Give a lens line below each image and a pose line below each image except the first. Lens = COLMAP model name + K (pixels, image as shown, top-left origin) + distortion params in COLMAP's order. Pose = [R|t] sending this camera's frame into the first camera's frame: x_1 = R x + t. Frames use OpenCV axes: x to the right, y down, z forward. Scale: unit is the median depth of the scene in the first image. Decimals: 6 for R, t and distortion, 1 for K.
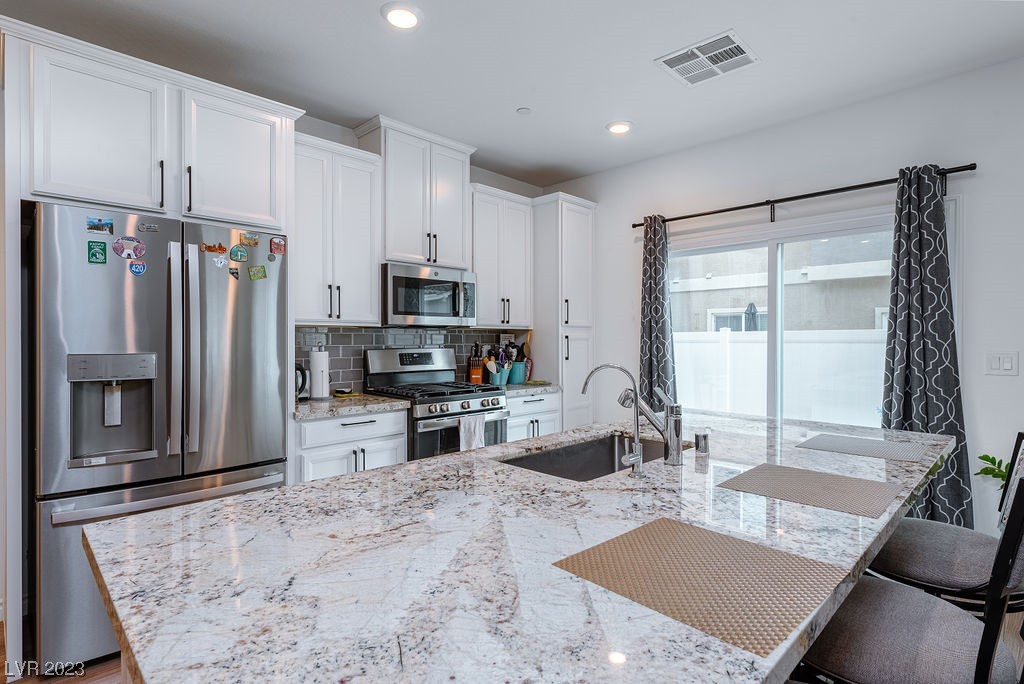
lens RADIAL K [[520.7, 0, 511.2], [0, 520.7, 340.2], [0, 0, 1]] dist [-0.002767, -0.000830]
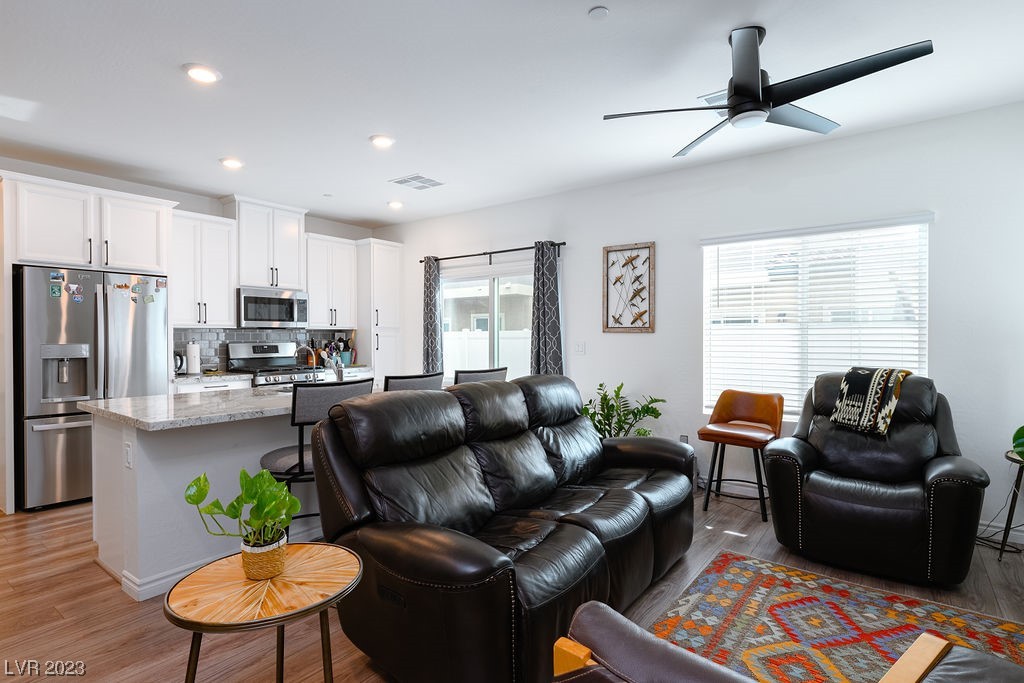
lens RADIAL K [[512.2, 0, 508.1], [0, 512.2, 339.6], [0, 0, 1]] dist [0.000721, -0.000450]
pose [[0.989496, -0.003419, 0.144520, 0.362871], [0.002834, 0.999987, 0.004252, 0.003686], [-0.144533, -0.003798, 0.989493, -0.696101]]
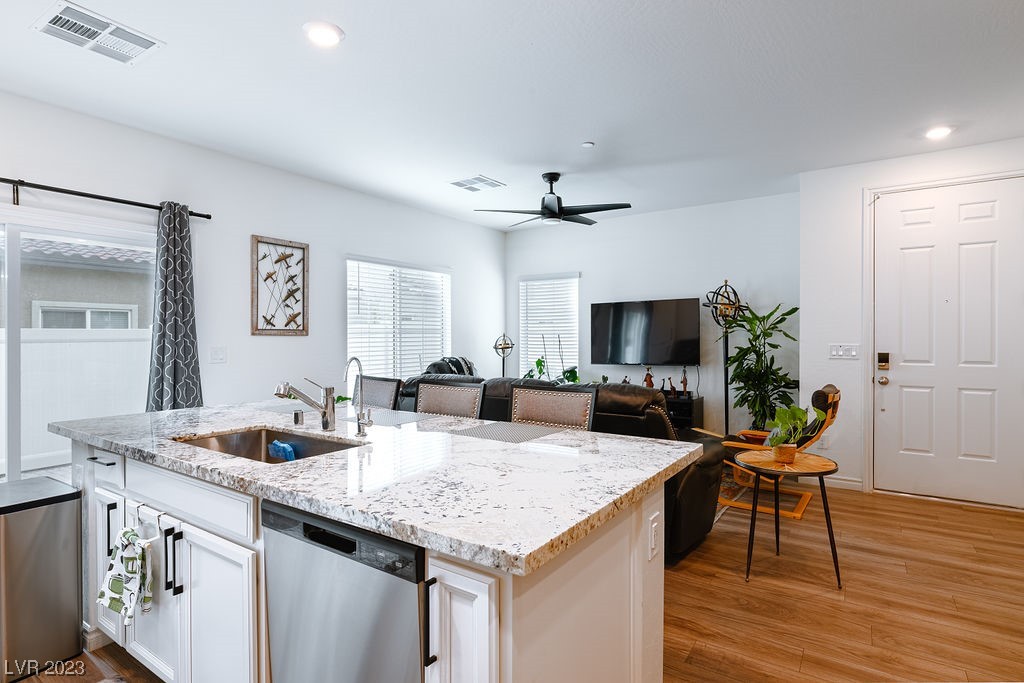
lens RADIAL K [[512.2, 0, 508.1], [0, 512.2, 339.6], [0, 0, 1]] dist [0.000721, -0.000450]
pose [[-0.176767, -0.005269, 0.984239, -0.546498], [0.007282, 0.999951, 0.006661, -0.002600], [-0.984226, 0.008345, -0.176720, 0.387752]]
